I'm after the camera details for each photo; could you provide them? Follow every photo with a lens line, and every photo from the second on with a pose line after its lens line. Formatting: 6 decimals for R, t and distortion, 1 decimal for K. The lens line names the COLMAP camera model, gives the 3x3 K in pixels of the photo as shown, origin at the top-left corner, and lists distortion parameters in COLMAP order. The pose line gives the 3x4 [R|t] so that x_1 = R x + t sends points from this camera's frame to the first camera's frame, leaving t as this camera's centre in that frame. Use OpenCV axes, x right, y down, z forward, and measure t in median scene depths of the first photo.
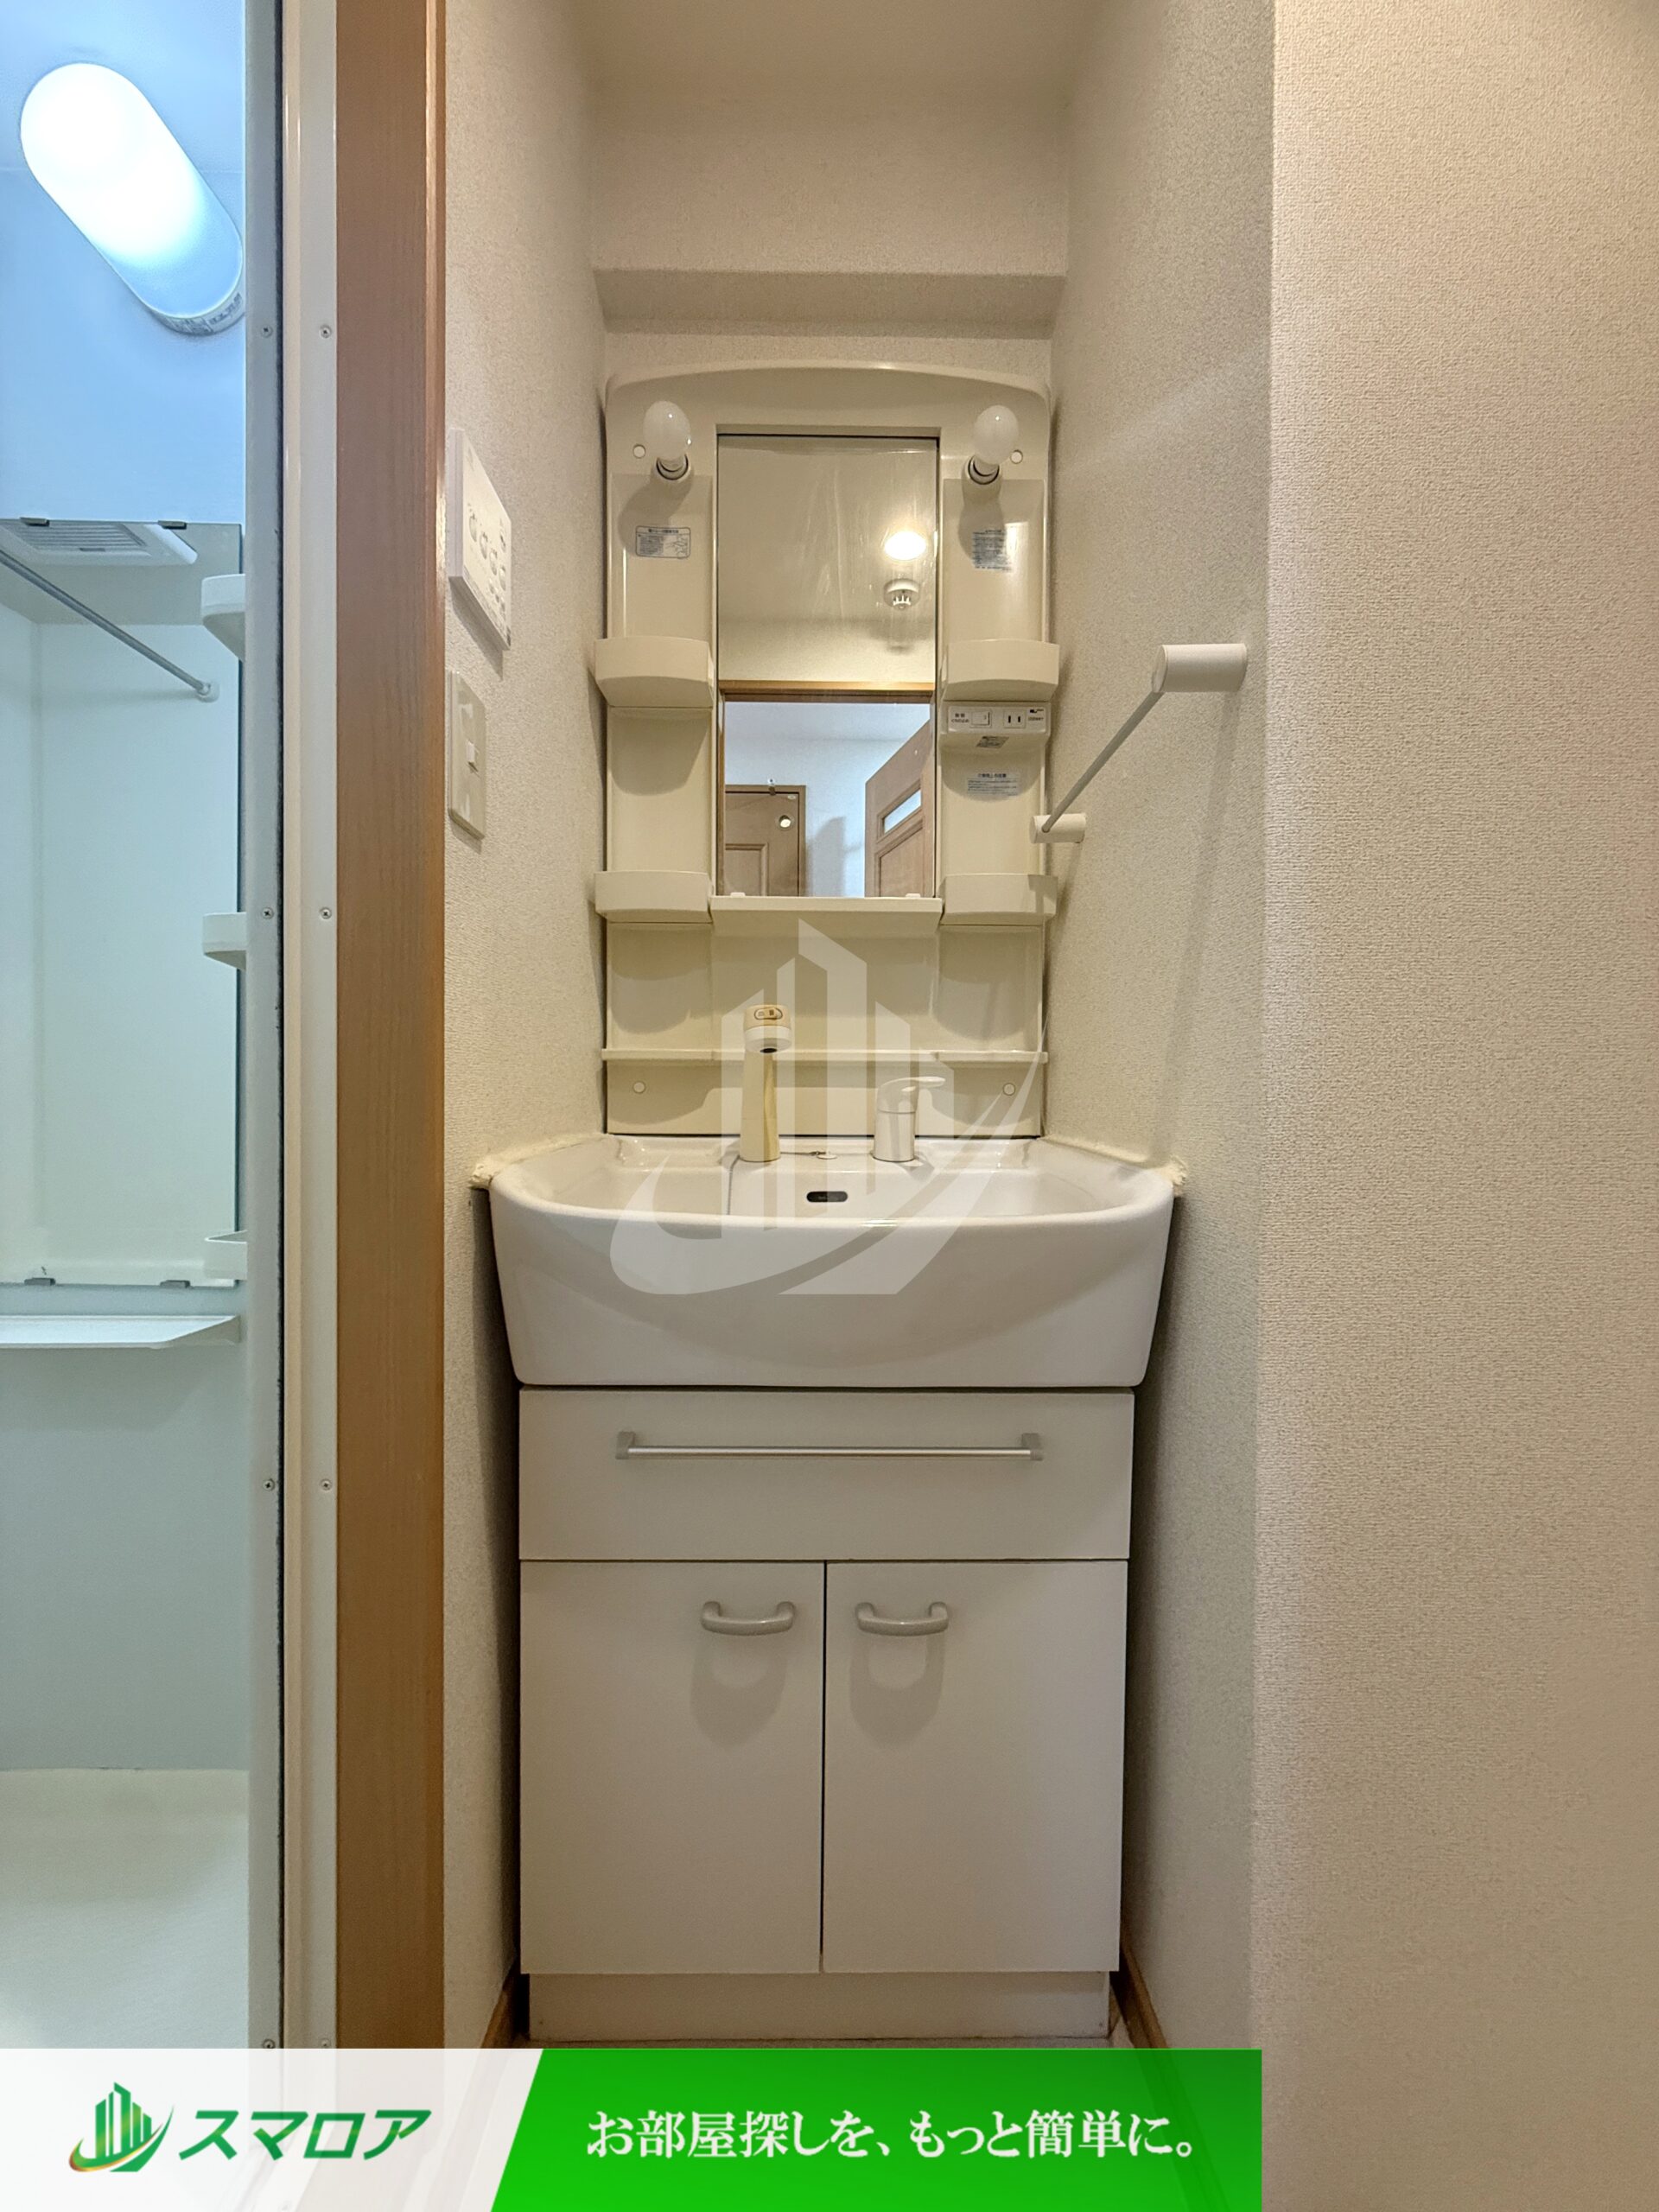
lens RADIAL K [[884.4, 0, 829.5], [0, 884.4, 1106.0], [0, 0, 1]] dist [0.002474, -0.000132]
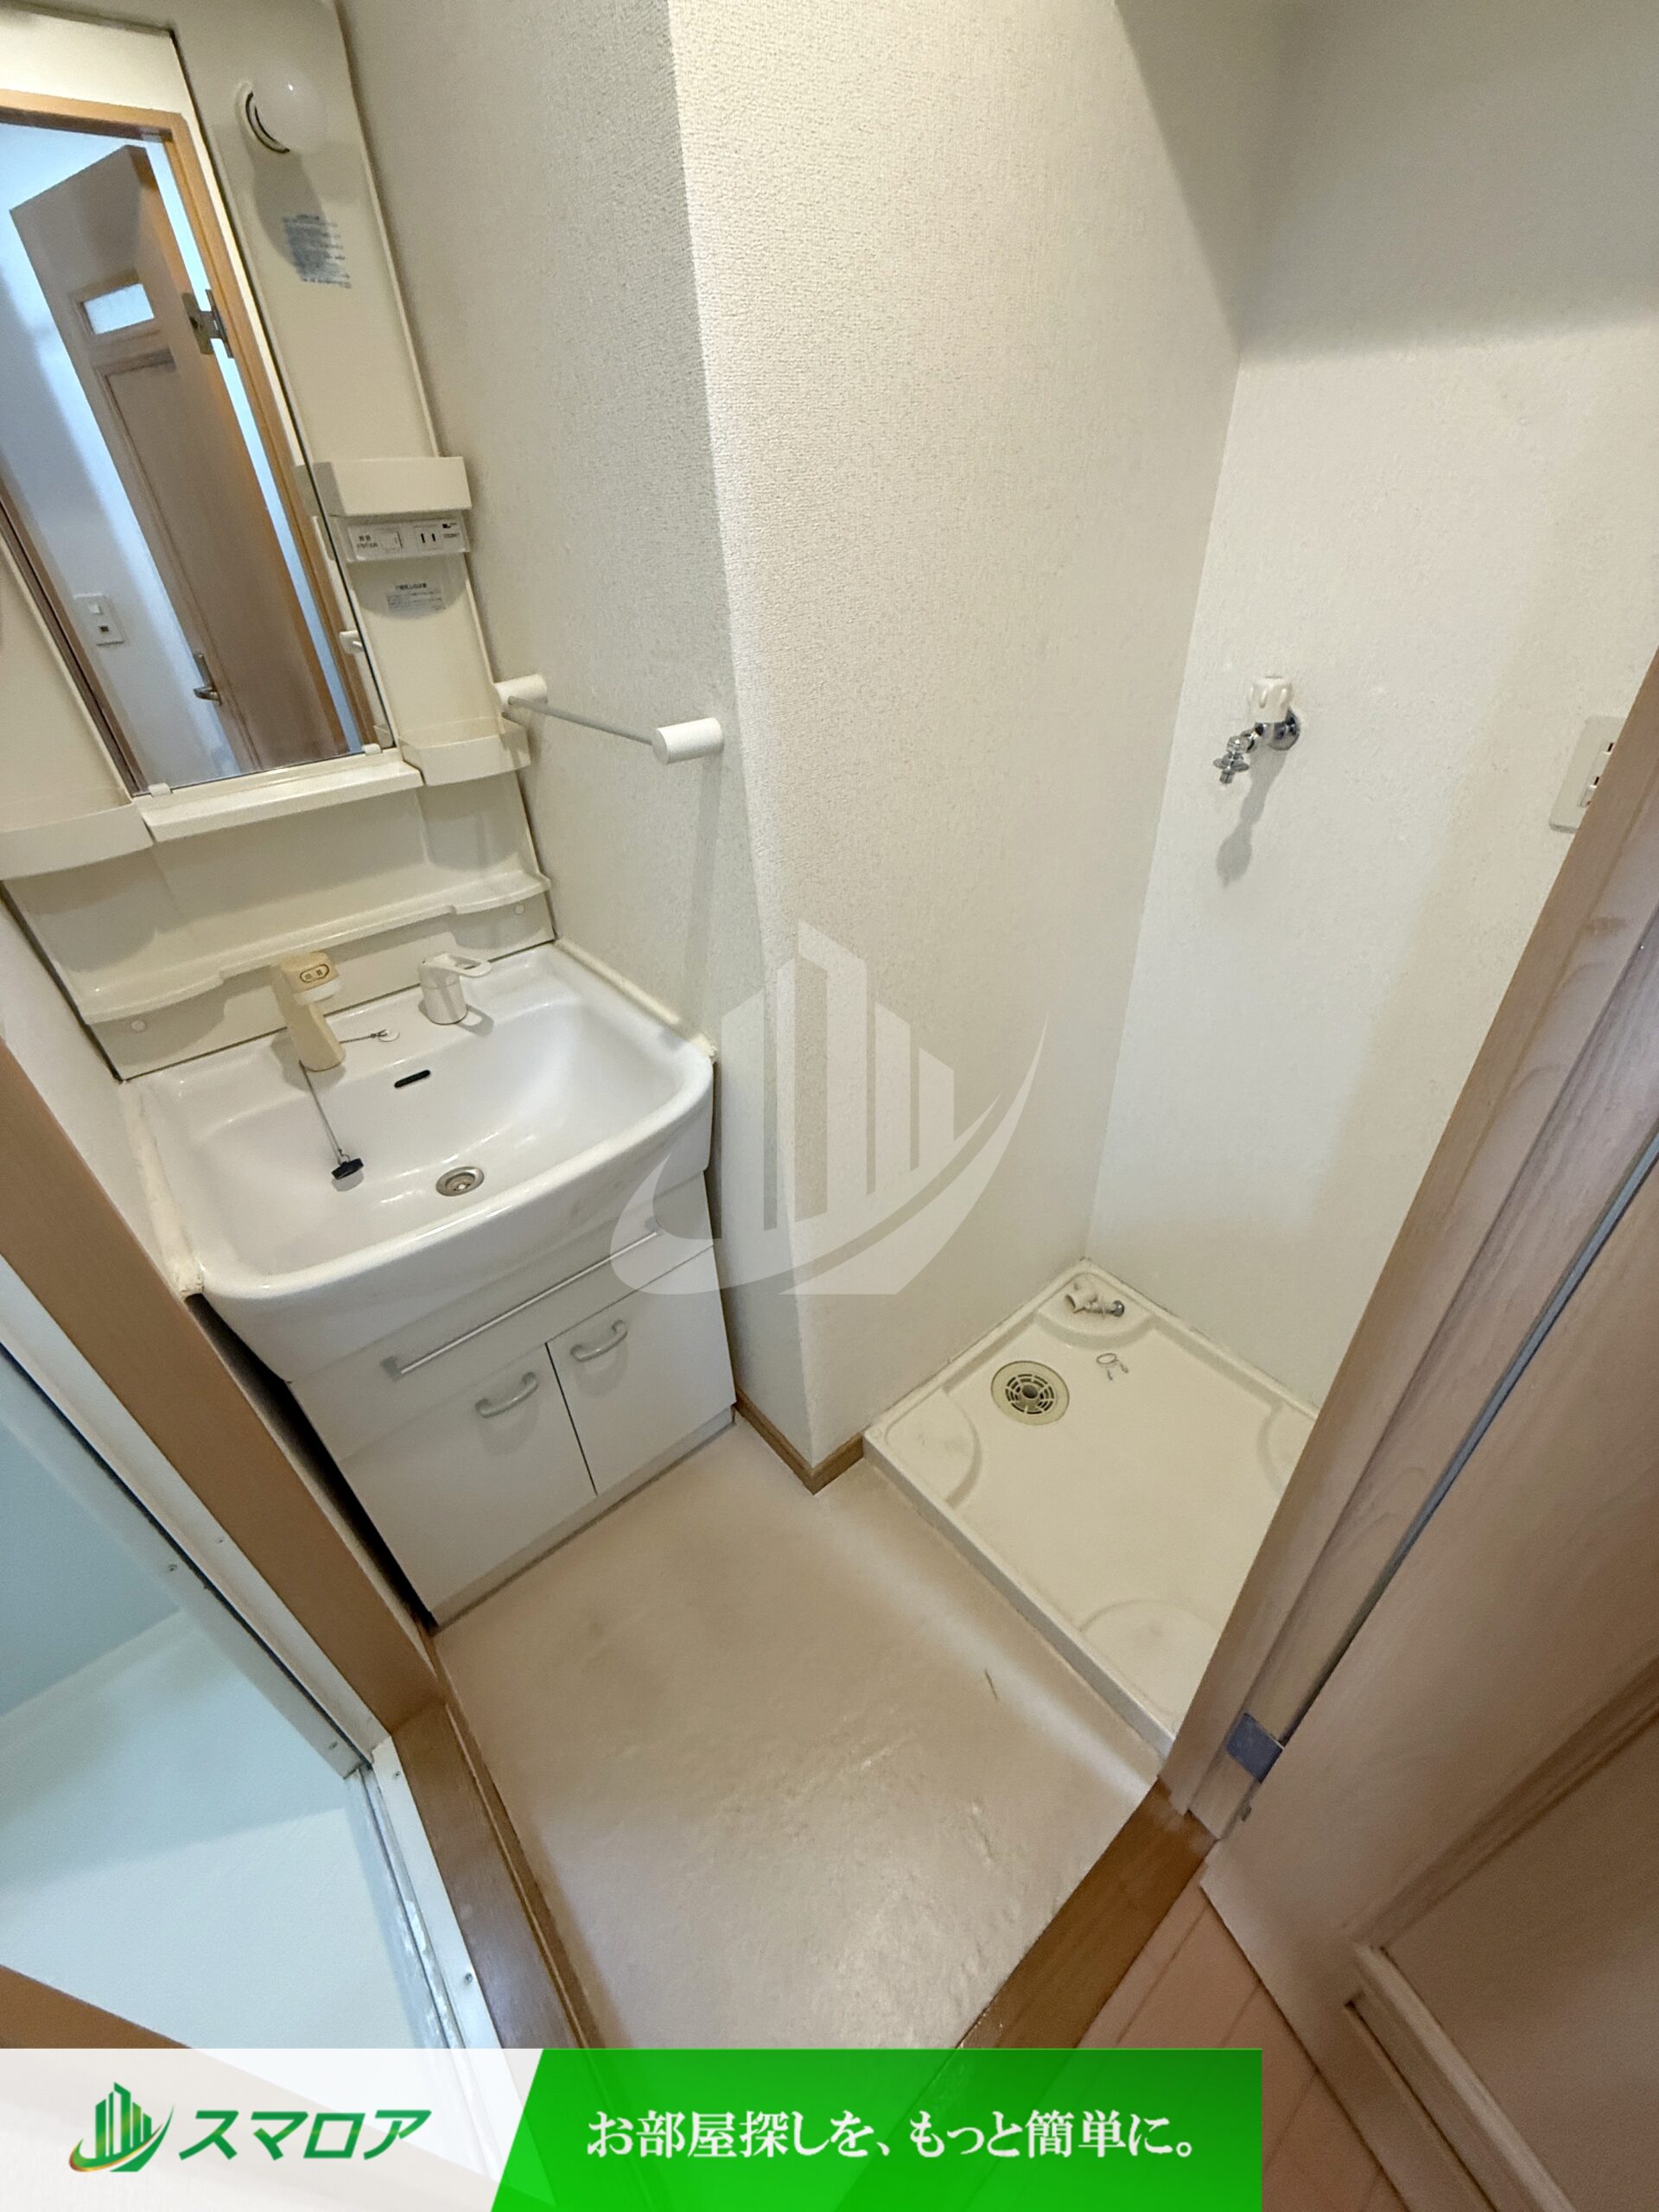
lens RADIAL K [[884.4, 0, 829.5], [0, 884.4, 1106.0], [0, 0, 1]] dist [0.002474, -0.000132]
pose [[0.781883, -0.394232, 0.482950, -0.137973], [0.059959, 0.818633, 0.571178, -0.461681], [-0.620535, -0.417637, 0.663713, -0.097935]]
